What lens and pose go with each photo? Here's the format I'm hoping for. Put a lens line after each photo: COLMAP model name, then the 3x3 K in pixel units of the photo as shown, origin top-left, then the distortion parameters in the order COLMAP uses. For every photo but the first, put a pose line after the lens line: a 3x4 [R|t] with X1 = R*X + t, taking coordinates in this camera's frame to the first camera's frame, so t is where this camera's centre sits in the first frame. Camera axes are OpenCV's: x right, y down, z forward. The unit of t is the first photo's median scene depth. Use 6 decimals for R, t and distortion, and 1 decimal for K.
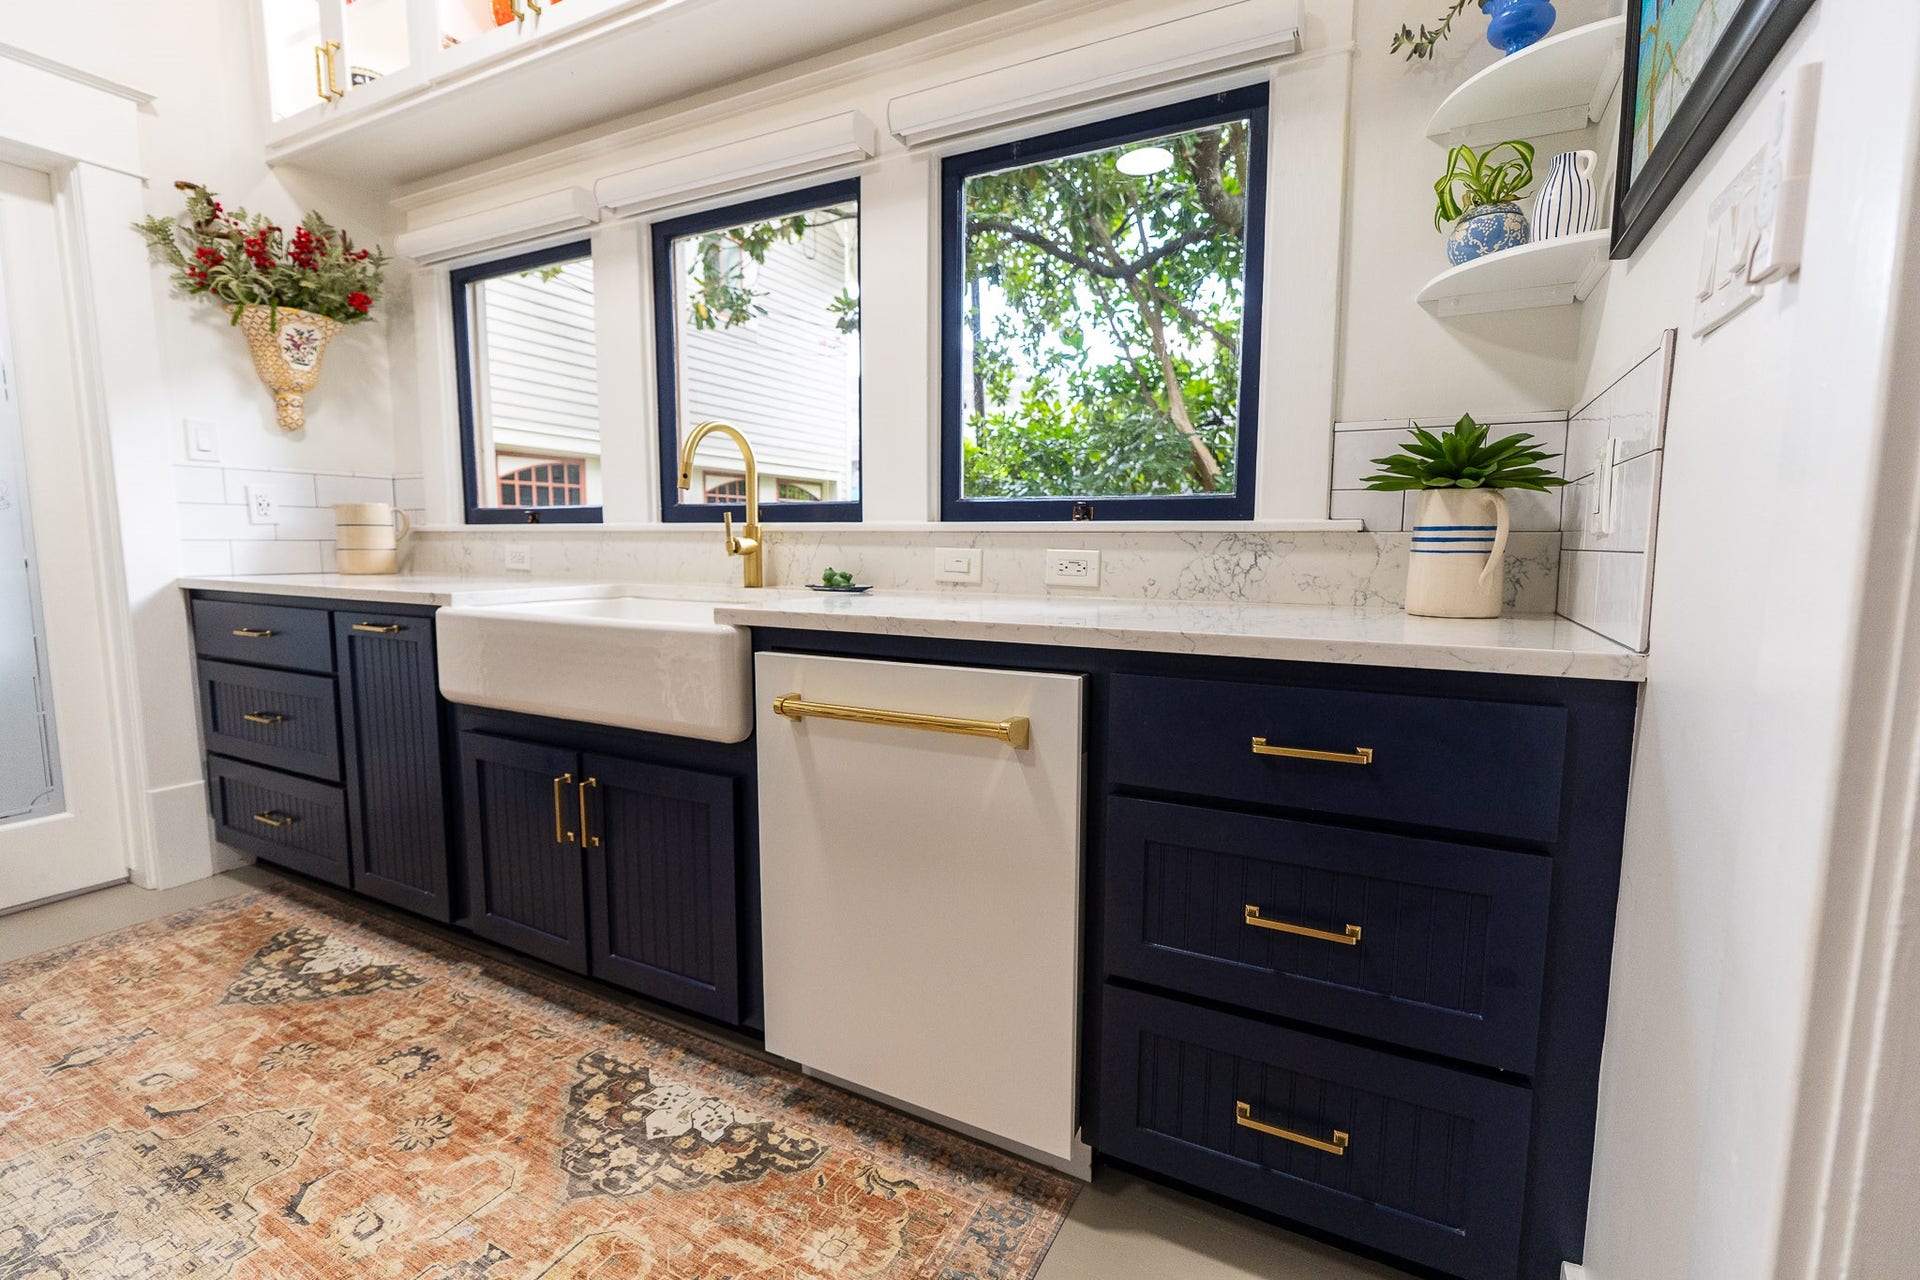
lens RADIAL K [[866.0, 0, 962.5], [0, 866.0, 634.7], [0, 0, 1]] dist [-0.001649, 0.001045]
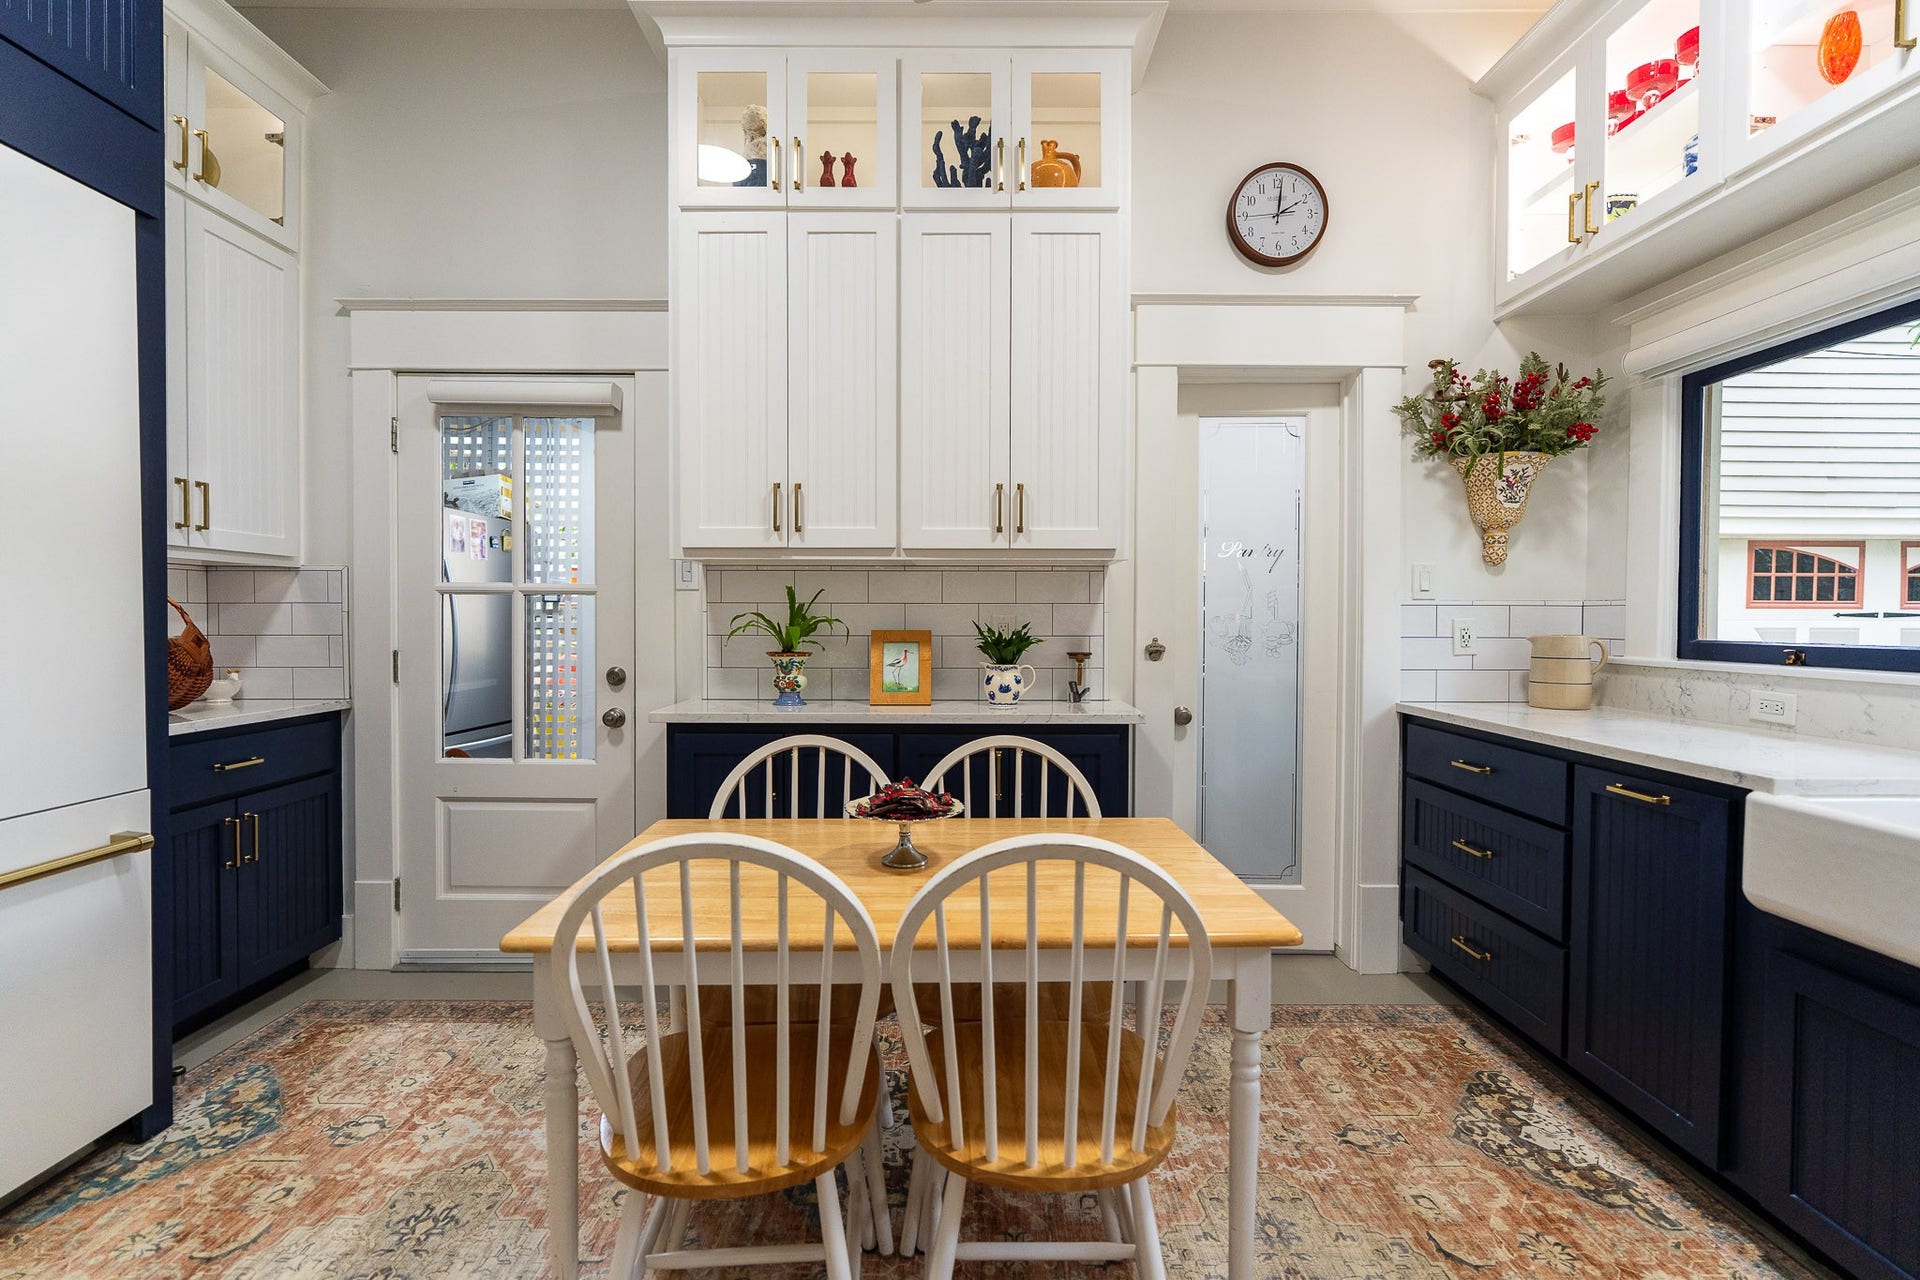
lens RADIAL K [[866.0, 0, 954.0], [0, 866.0, 635.4], [0, 0, 1]] dist [-0.001649, 0.001045]
pose [[0.469390, 0.015647, -0.882852, -0.177365], [-0.097638, 0.994631, -0.034283, -0.059117], [0.877576, 0.102292, 0.468398, -0.055853]]
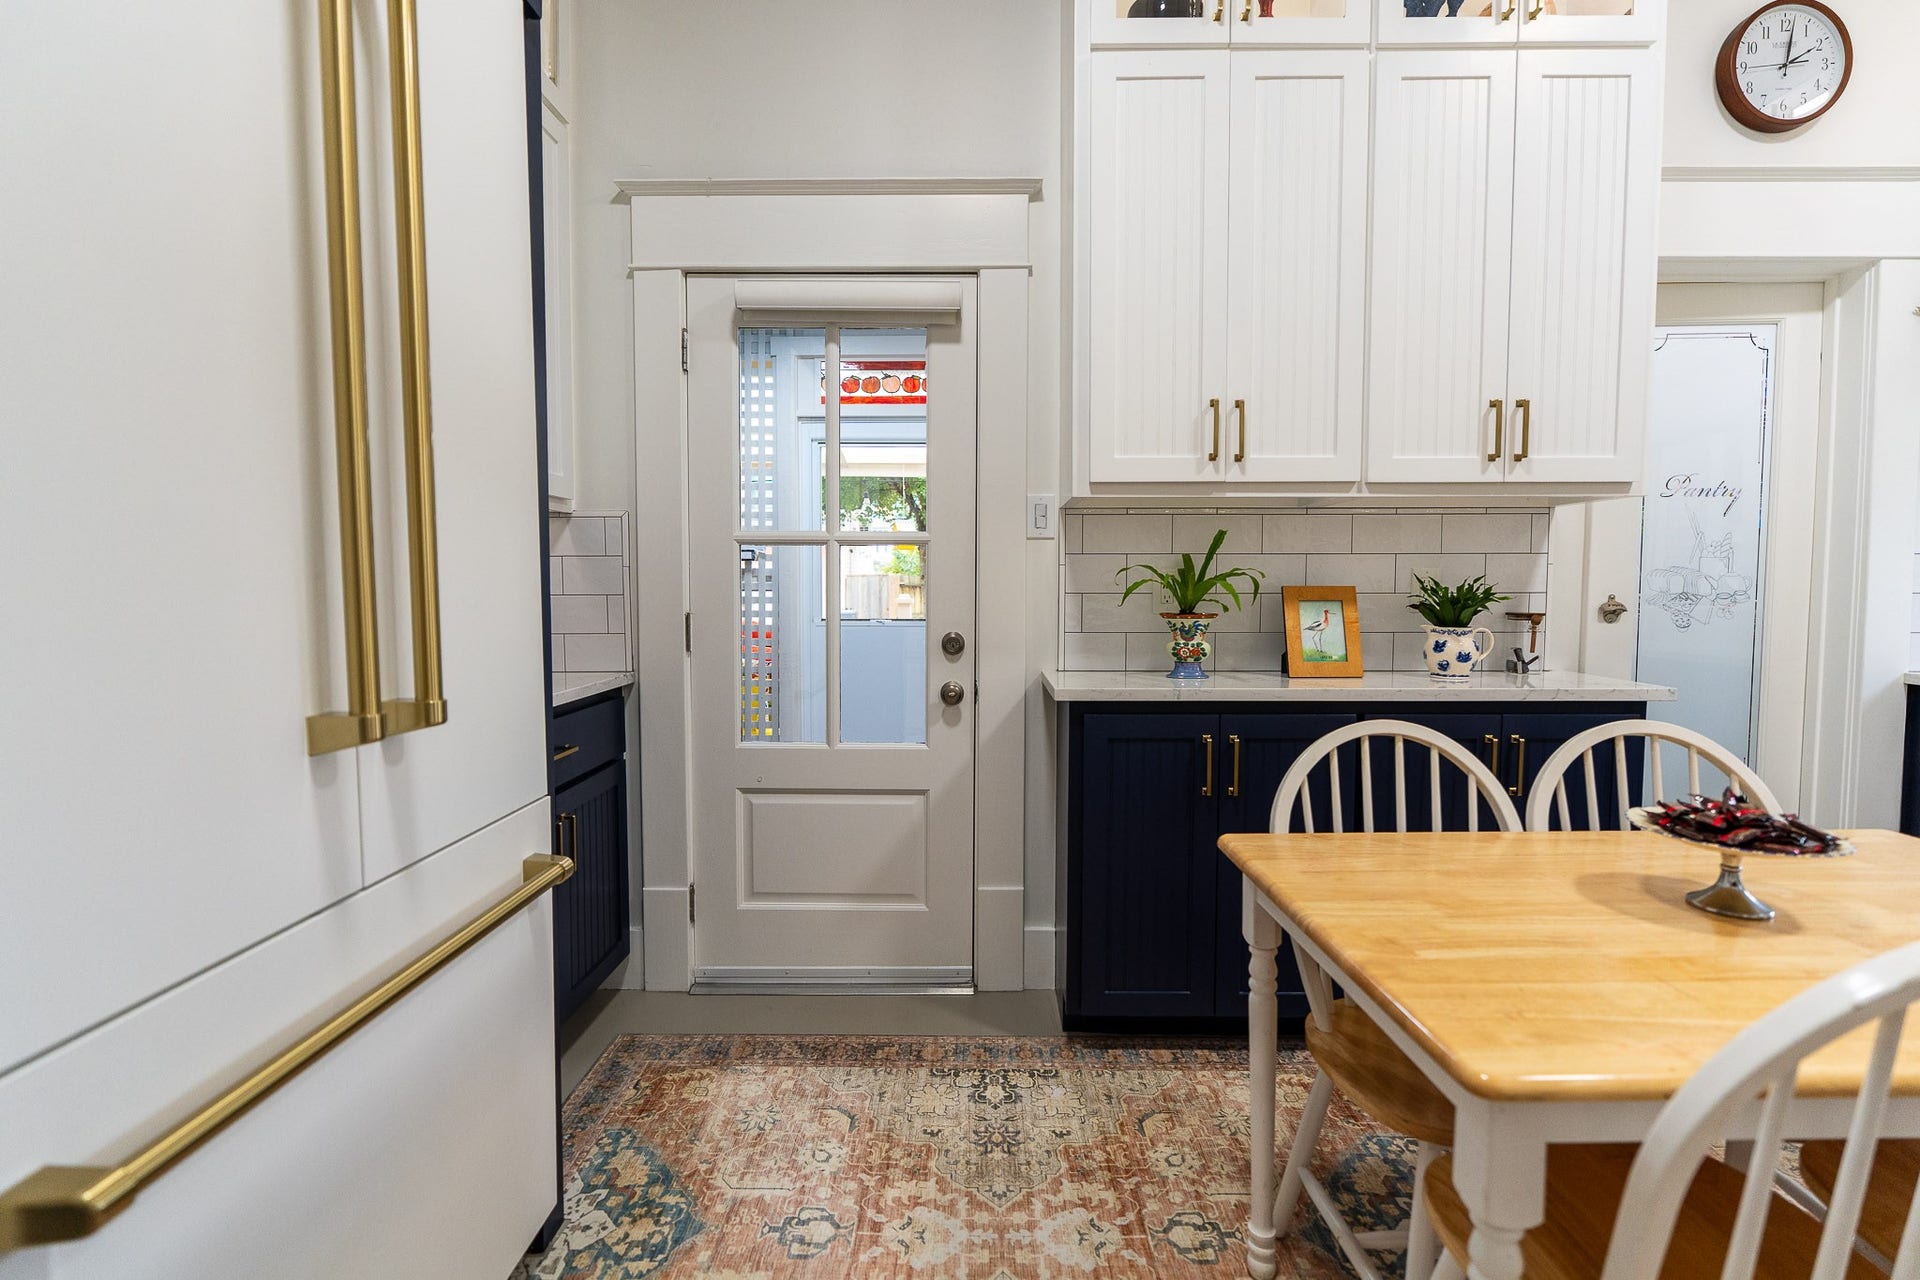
lens RADIAL K [[866.0, 0, 962.7], [0, 866.0, 632.6], [0, 0, 1]] dist [-0.001649, 0.001045]
pose [[0.462083, 0.045840, -0.885651, -0.556926], [-0.094592, 0.995514, 0.002174, -0.015303], [0.881777, 0.082770, 0.464346, -0.343346]]
